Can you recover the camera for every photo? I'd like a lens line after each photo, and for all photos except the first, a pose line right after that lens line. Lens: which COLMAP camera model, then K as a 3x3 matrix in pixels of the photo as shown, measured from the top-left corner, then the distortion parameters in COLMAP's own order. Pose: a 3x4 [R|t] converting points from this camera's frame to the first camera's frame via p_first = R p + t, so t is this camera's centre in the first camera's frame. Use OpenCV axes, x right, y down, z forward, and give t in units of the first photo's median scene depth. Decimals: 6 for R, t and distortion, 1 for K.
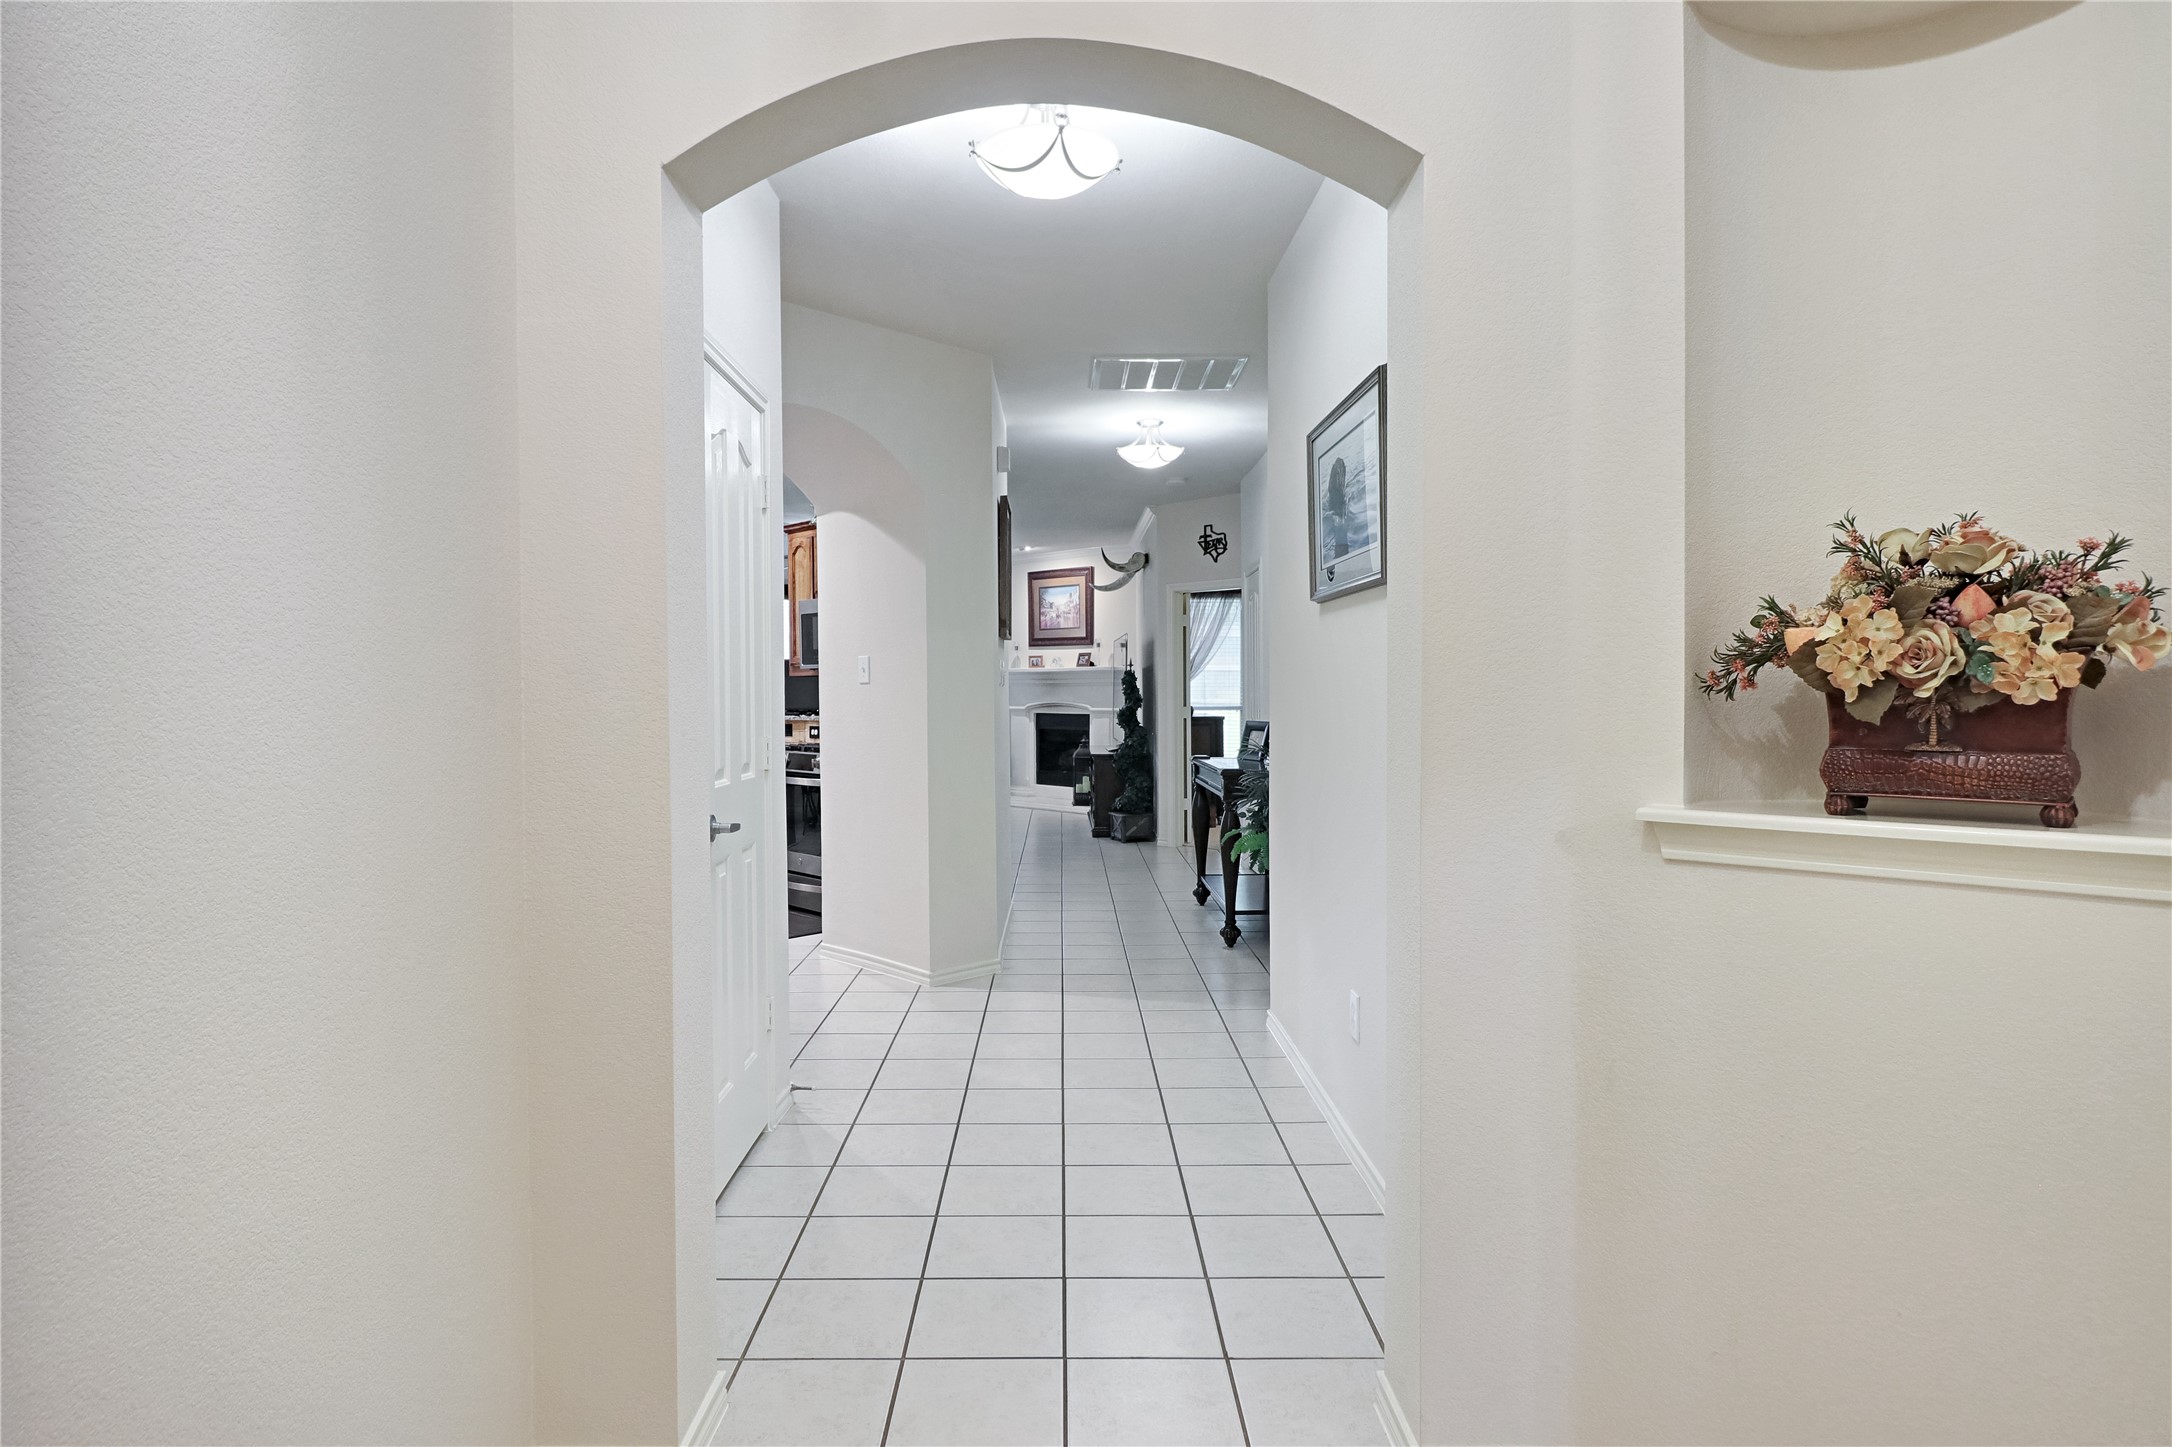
lens RADIAL K [[1213.7, 0, 1063.3], [0, 1213.7, 715.2], [0, 0, 1]] dist [0.006349, -0.014273]
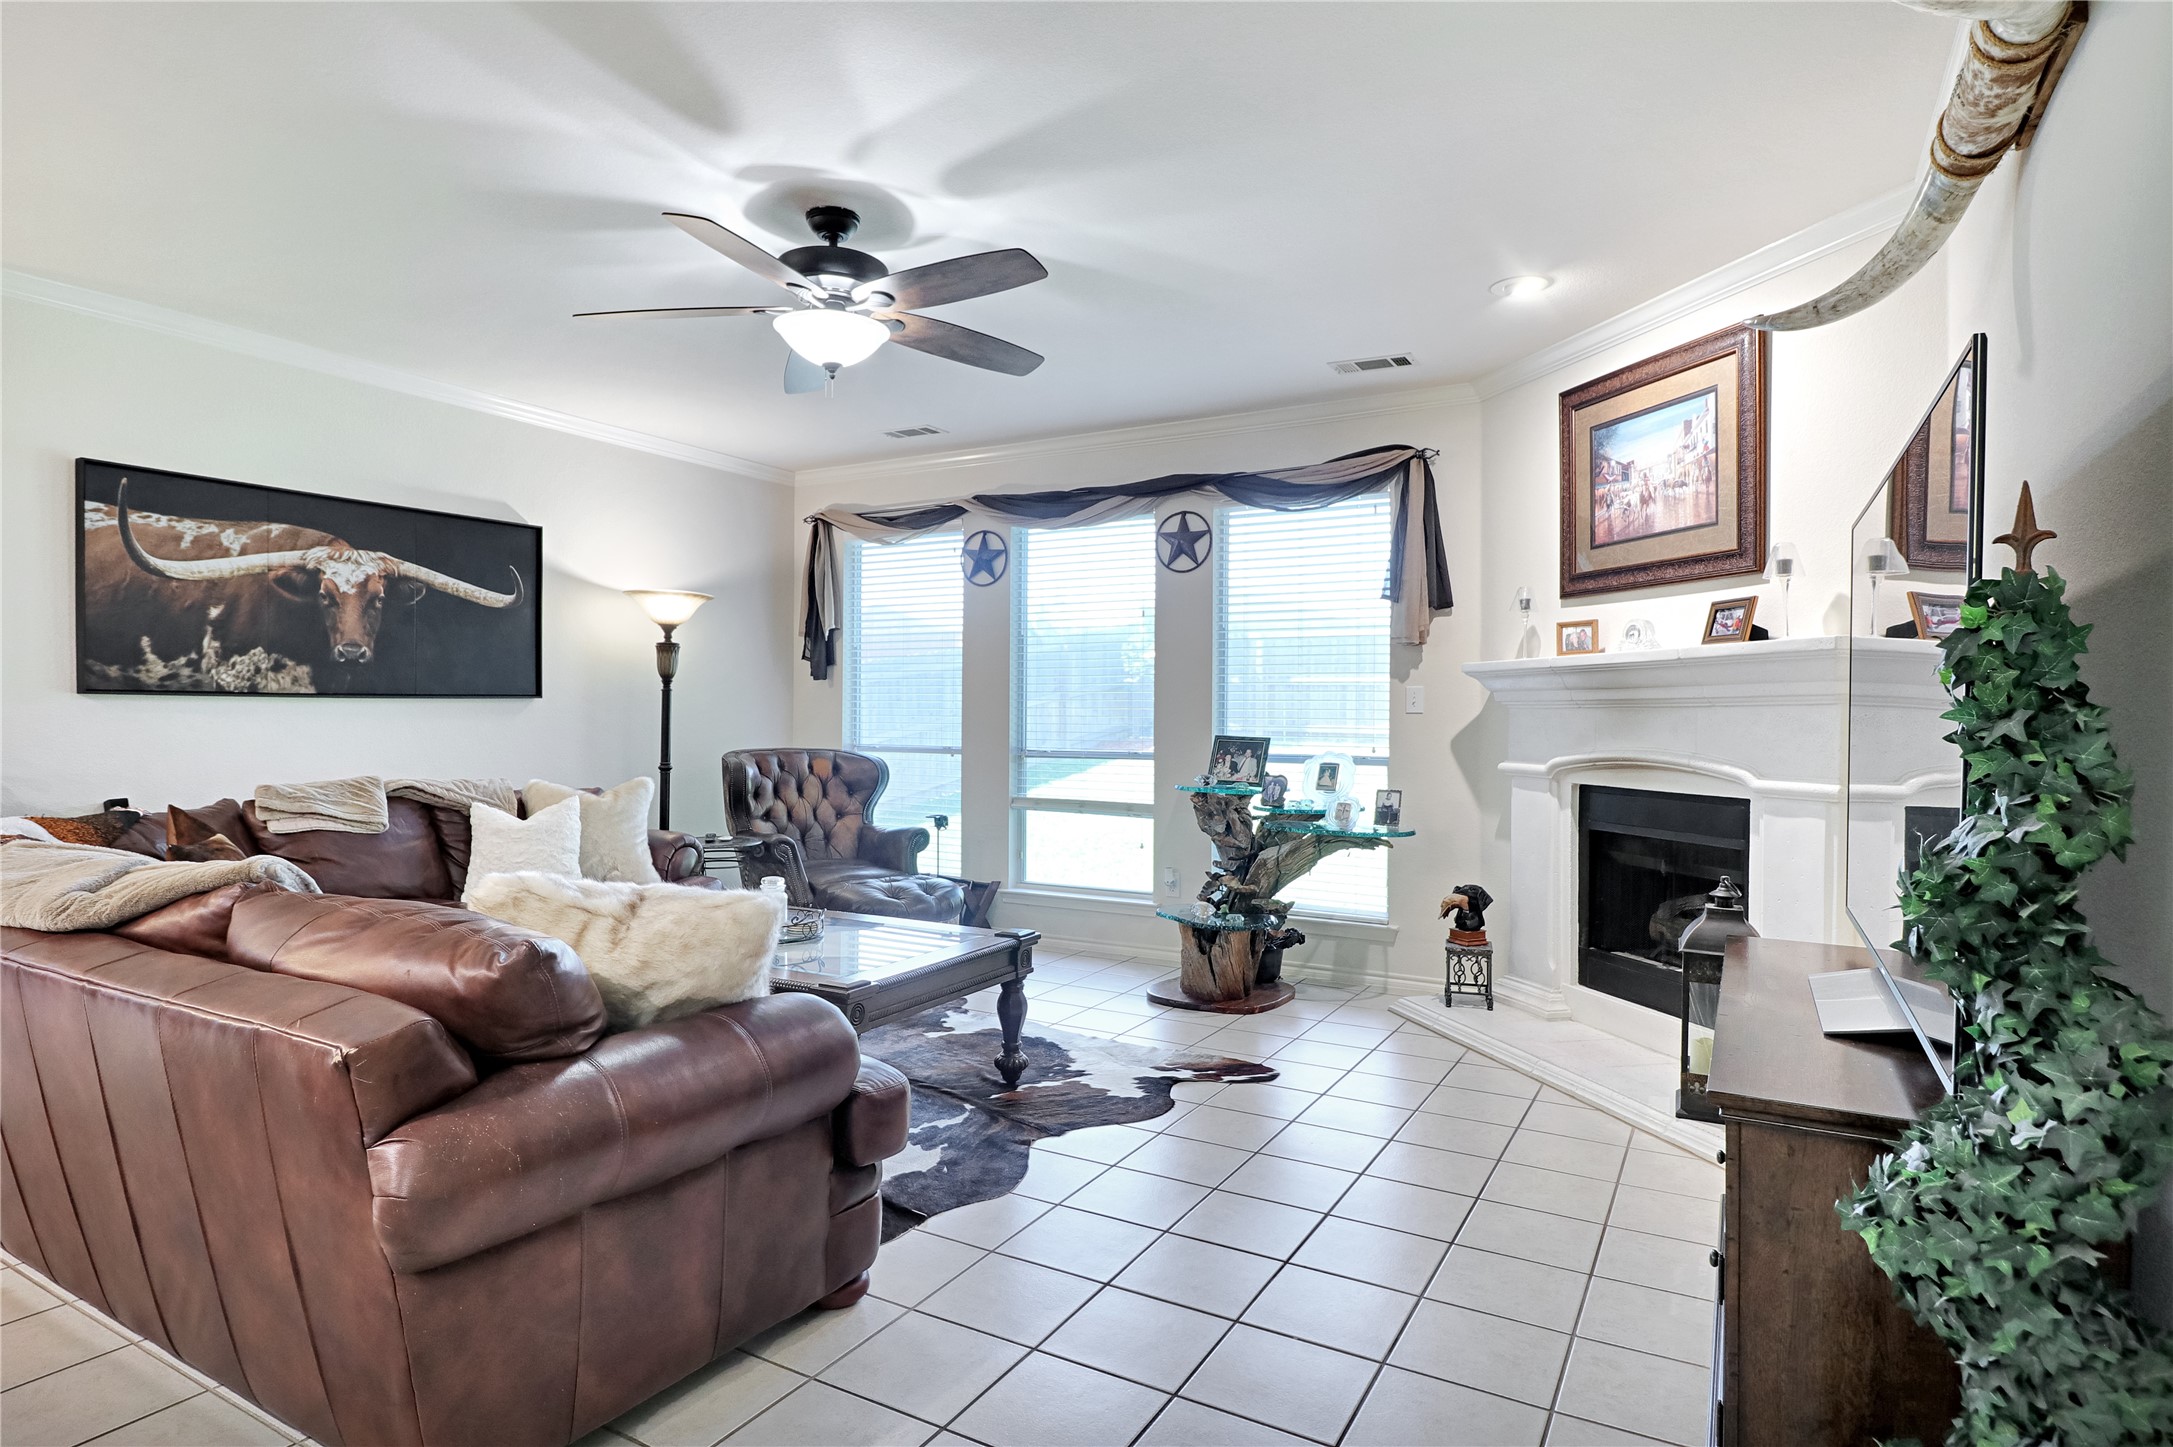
lens RADIAL K [[1175.2, 0, 1054.9], [0, 1175.2, 722.8], [0, 0, 1]] dist [0.000759, -0.000142]
pose [[0.858197, 0.010056, -0.513222, 0.022827], [-0.018494, 0.999765, -0.011336, -0.013232], [0.512987, 0.019220, 0.858181, 0.643673]]
